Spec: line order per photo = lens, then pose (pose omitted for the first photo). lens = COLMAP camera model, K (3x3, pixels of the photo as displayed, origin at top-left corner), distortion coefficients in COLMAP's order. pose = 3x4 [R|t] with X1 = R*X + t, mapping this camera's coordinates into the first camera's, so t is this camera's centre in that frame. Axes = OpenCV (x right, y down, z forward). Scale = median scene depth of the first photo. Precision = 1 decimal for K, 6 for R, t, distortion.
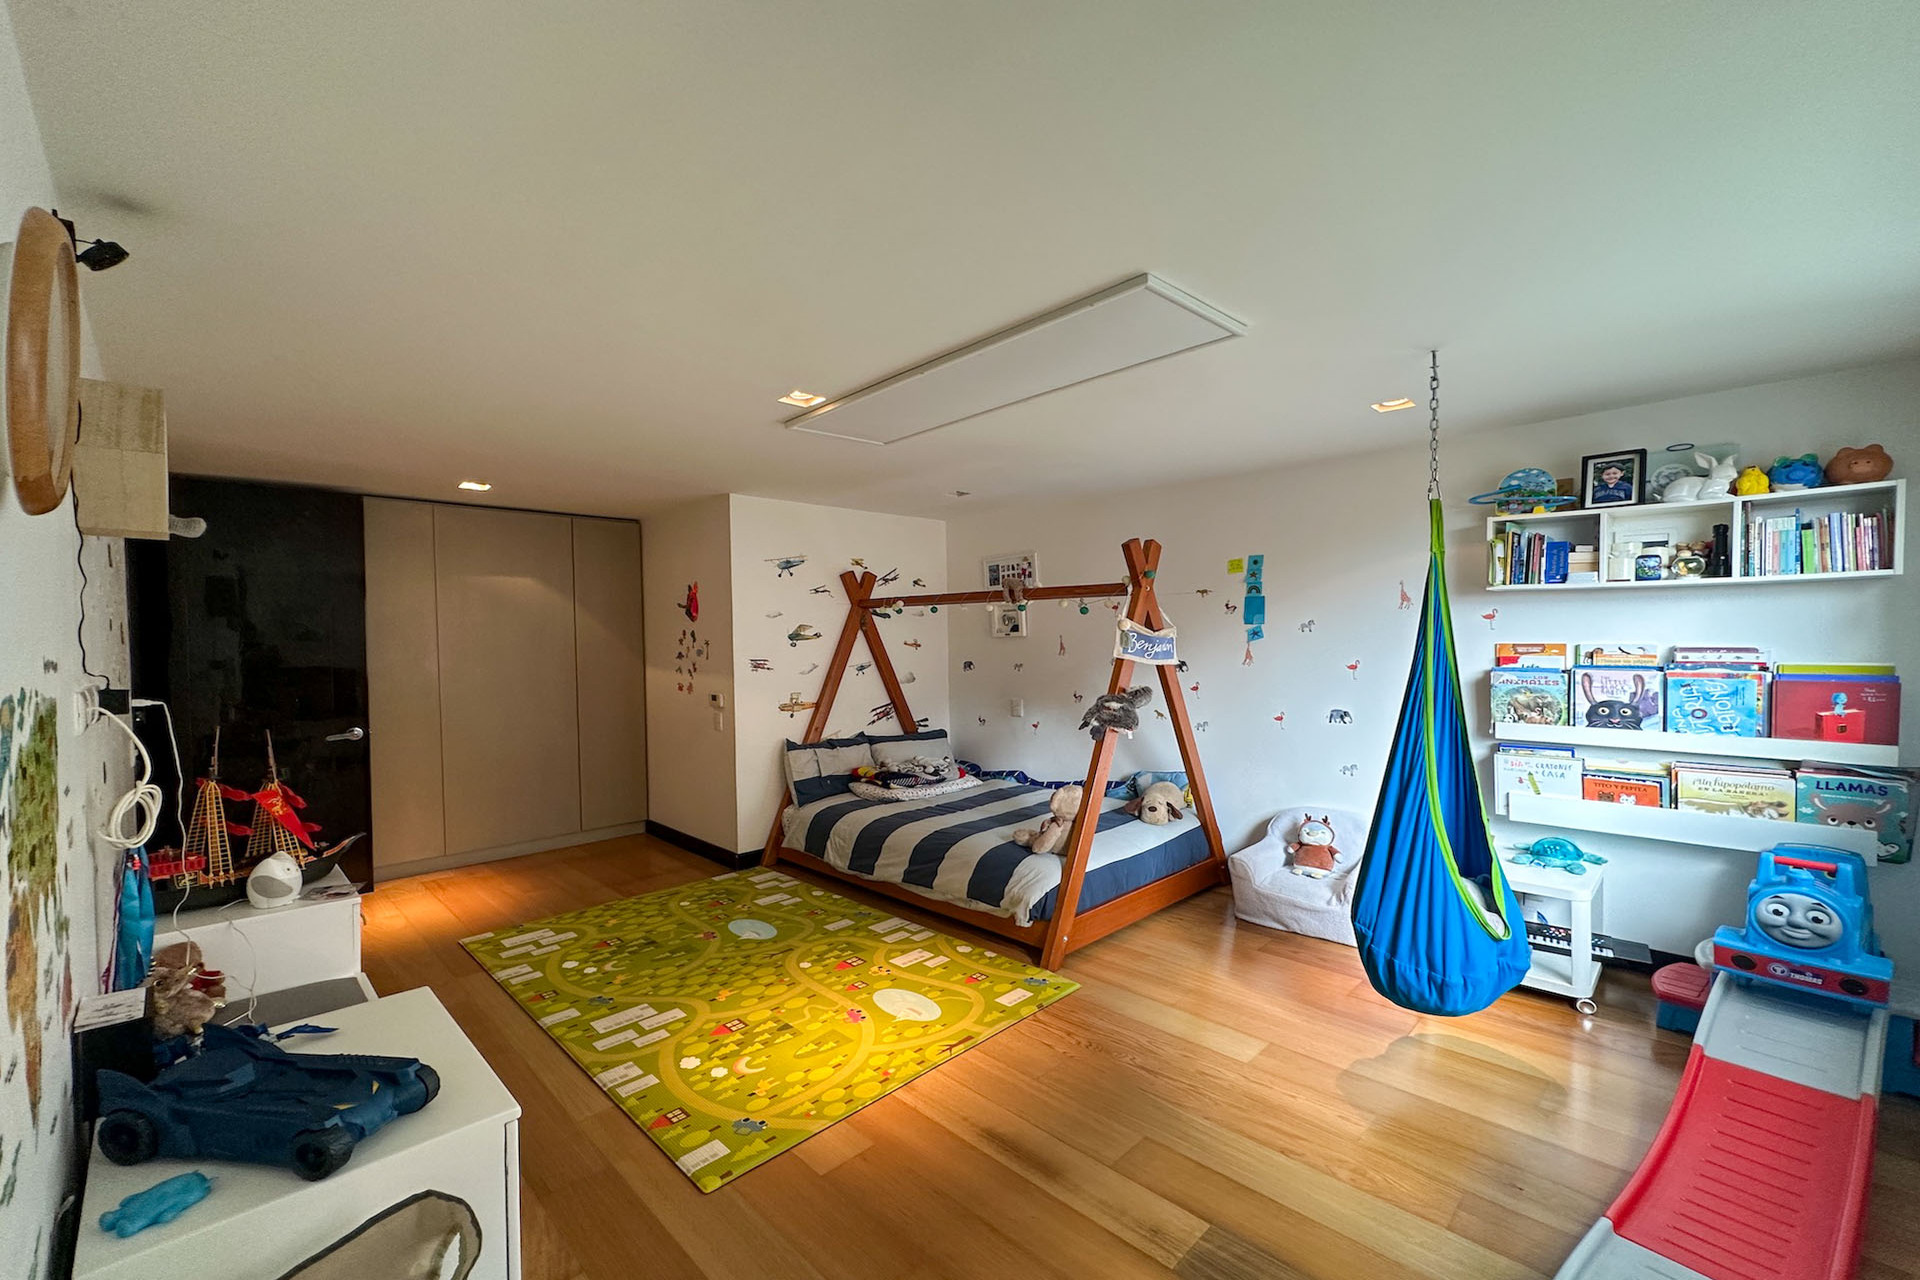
lens RADIAL K [[780.7, 0, 953.1], [0, 780.7, 656.2], [0, 0, 1]] dist [-0.001365, 0.000722]
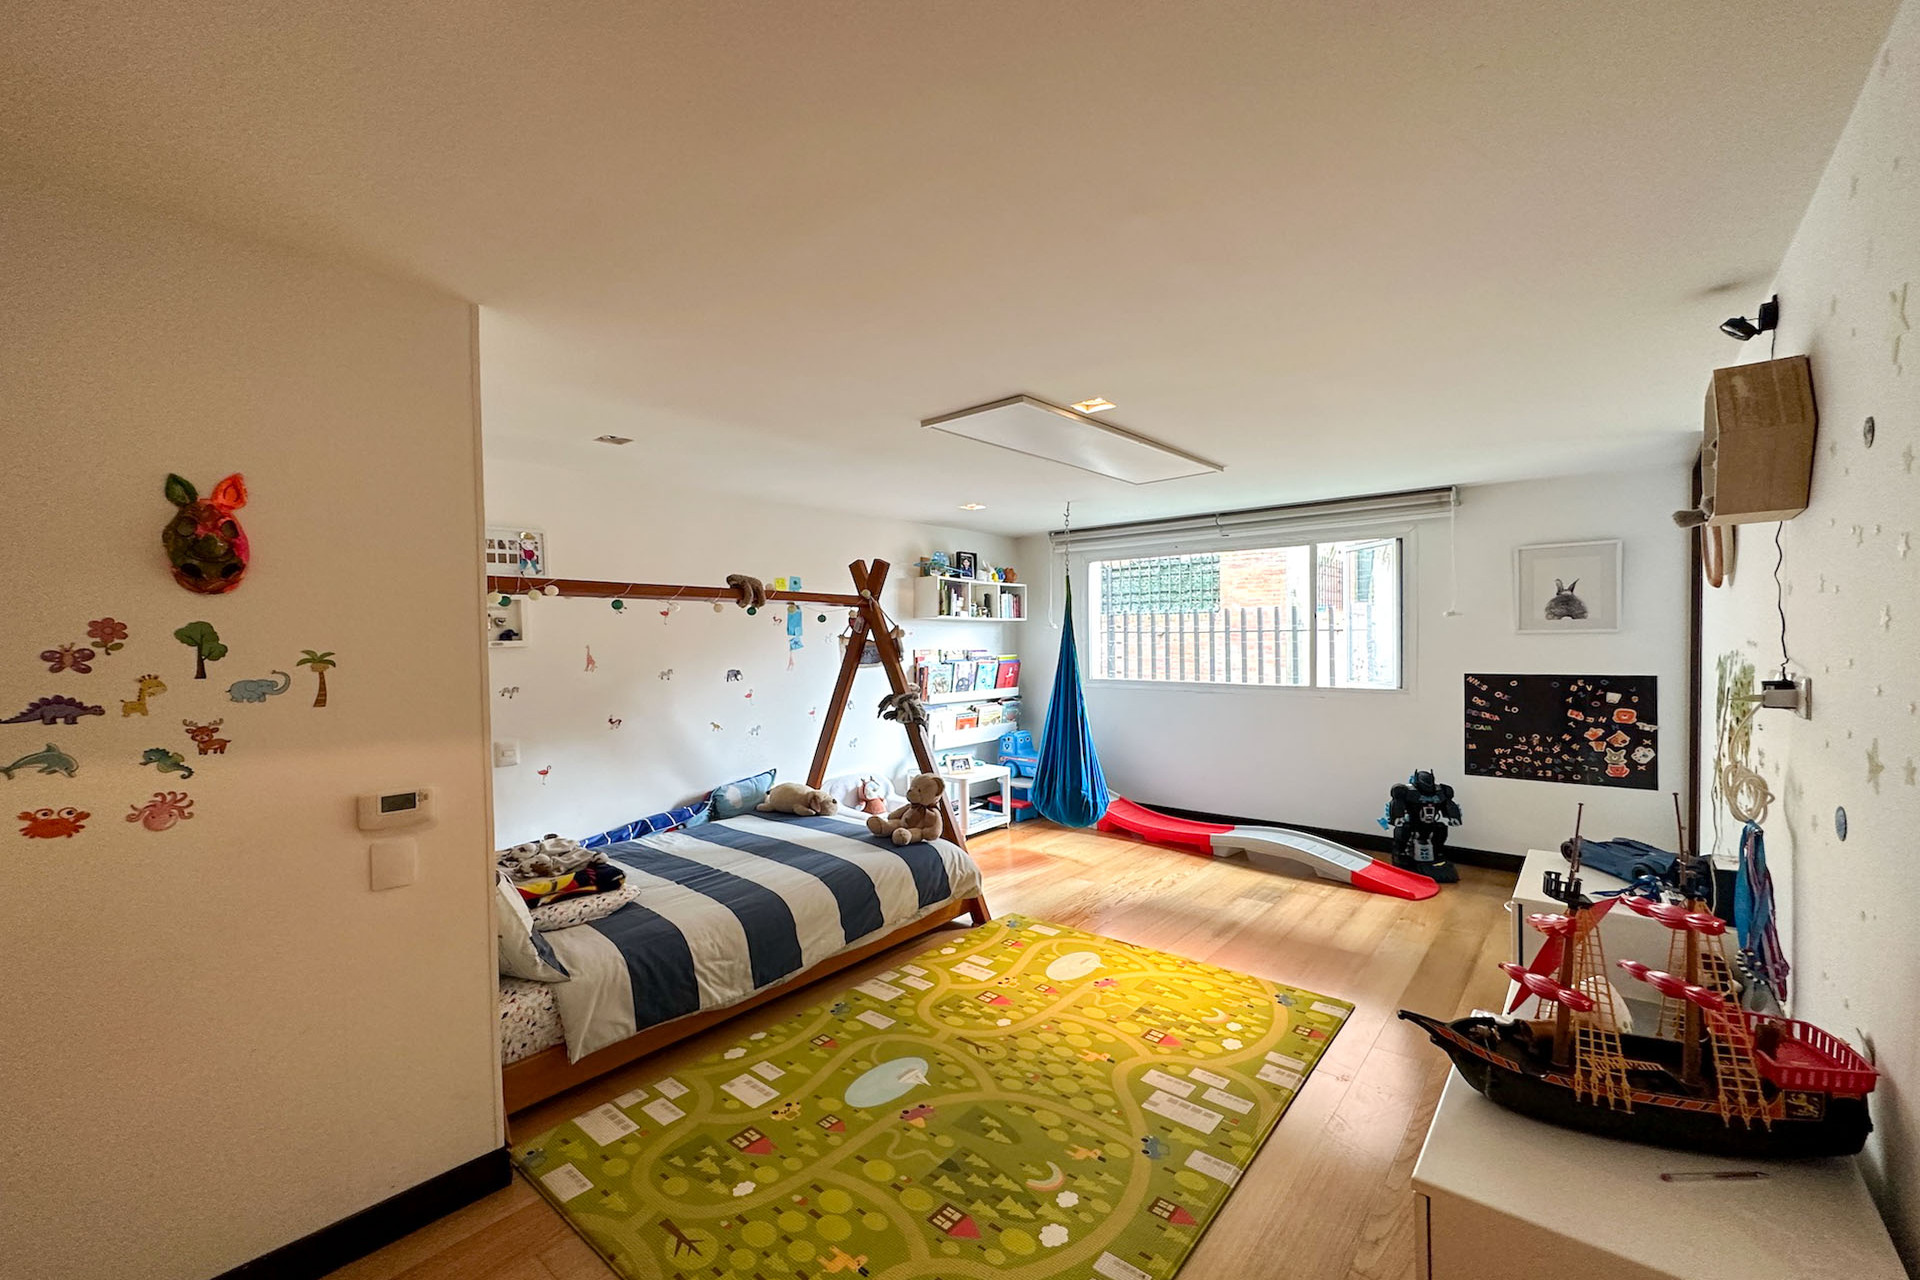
lens RADIAL K [[780.7, 0, 953.1], [0, 780.7, 656.2], [0, 0, 1]] dist [-0.001365, 0.000722]
pose [[-0.088349, -0.008151, 0.996056, -1.038970], [0.036179, 0.999280, 0.011386, -0.018727], [-0.995432, 0.037043, -0.087990, 1.119140]]
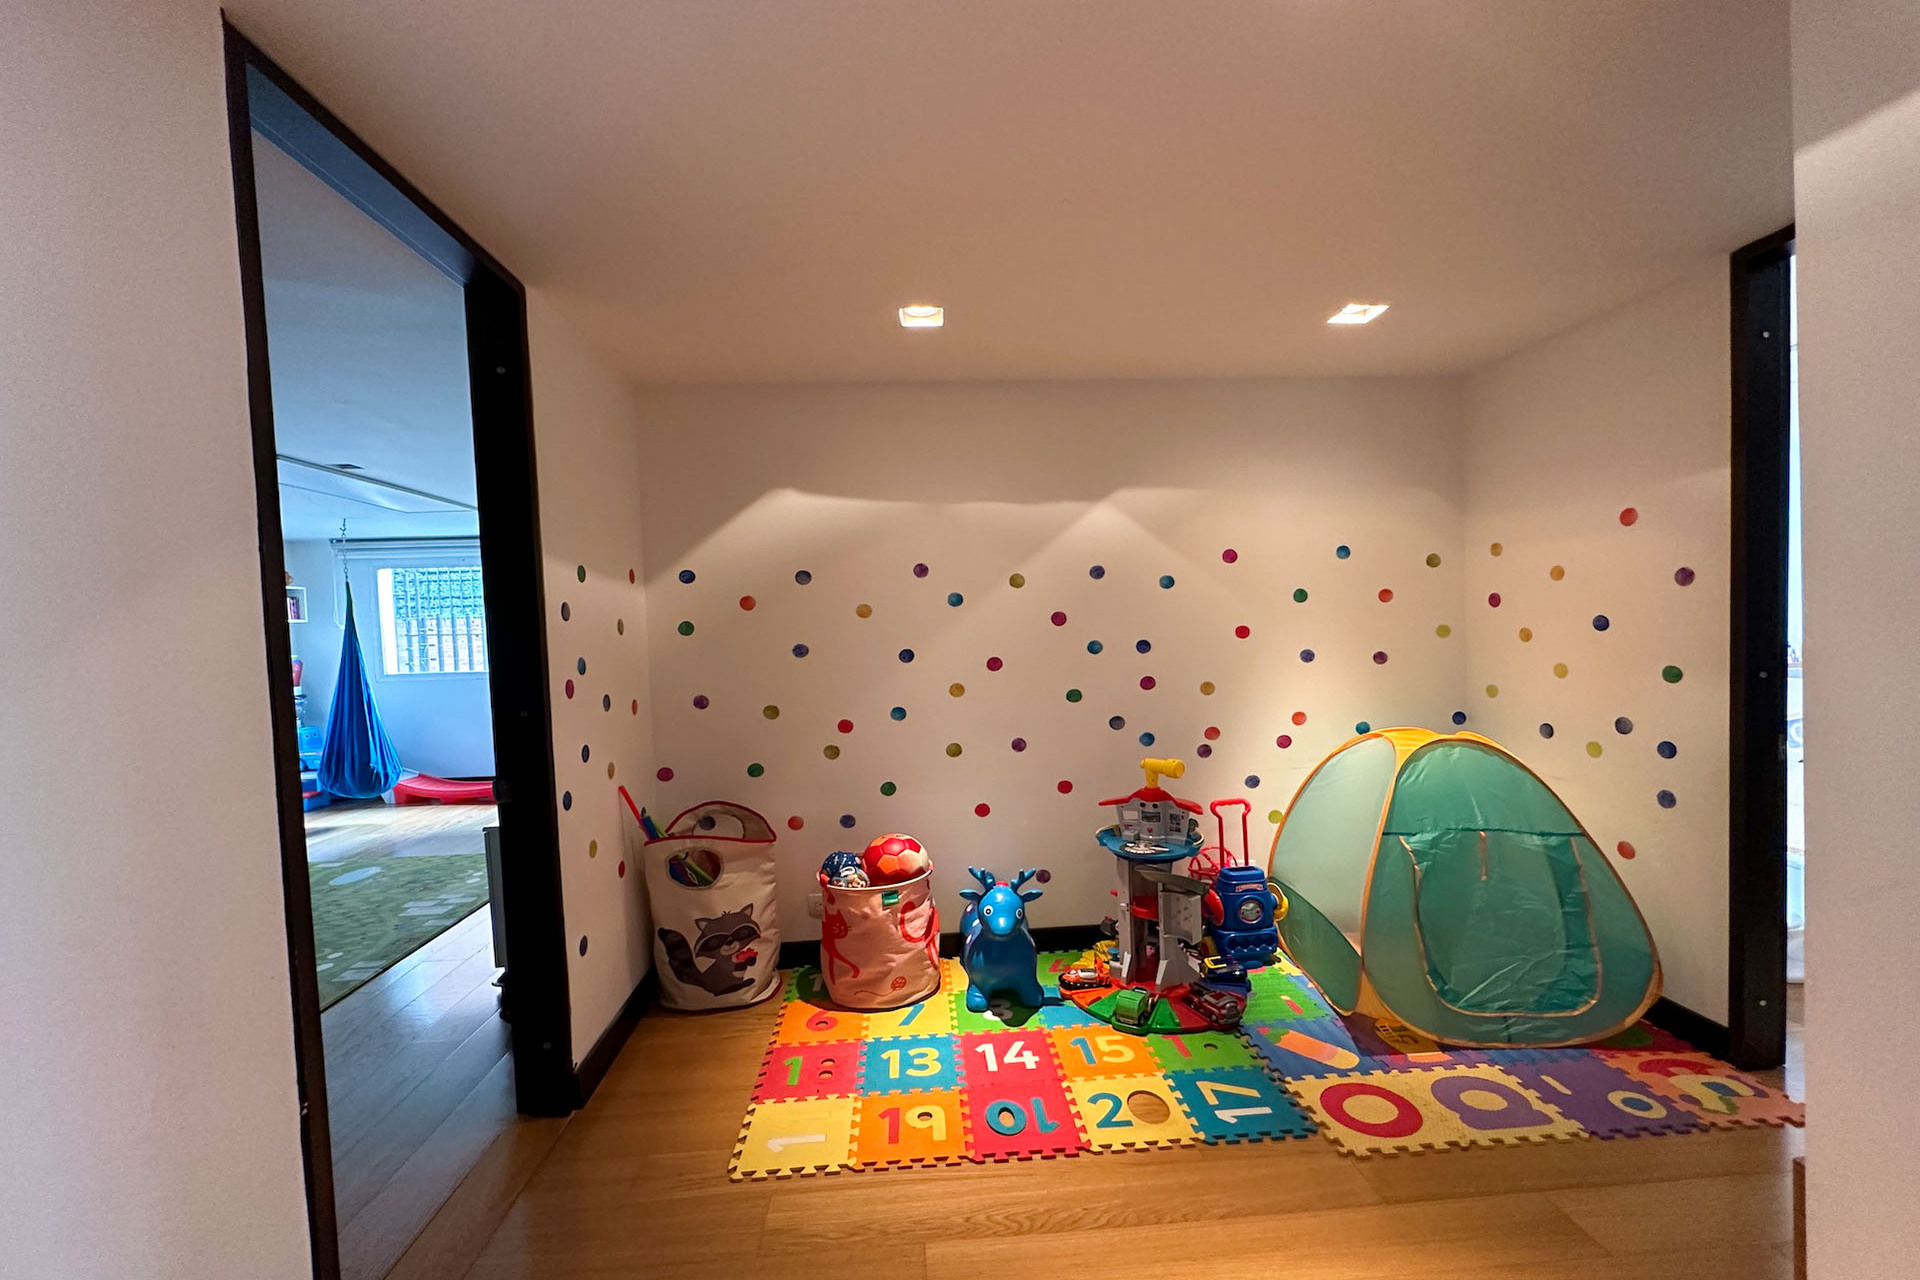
lens RADIAL K [[780.7, 0, 953.1], [0, 780.7, 656.2], [0, 0, 1]] dist [-0.001365, 0.000722]
pose [[-0.754669, 0.018696, 0.655840, -1.715299], [0.062948, 0.997046, 0.044011, 0.026530], [-0.653079, 0.074498, -0.753616, 1.201842]]
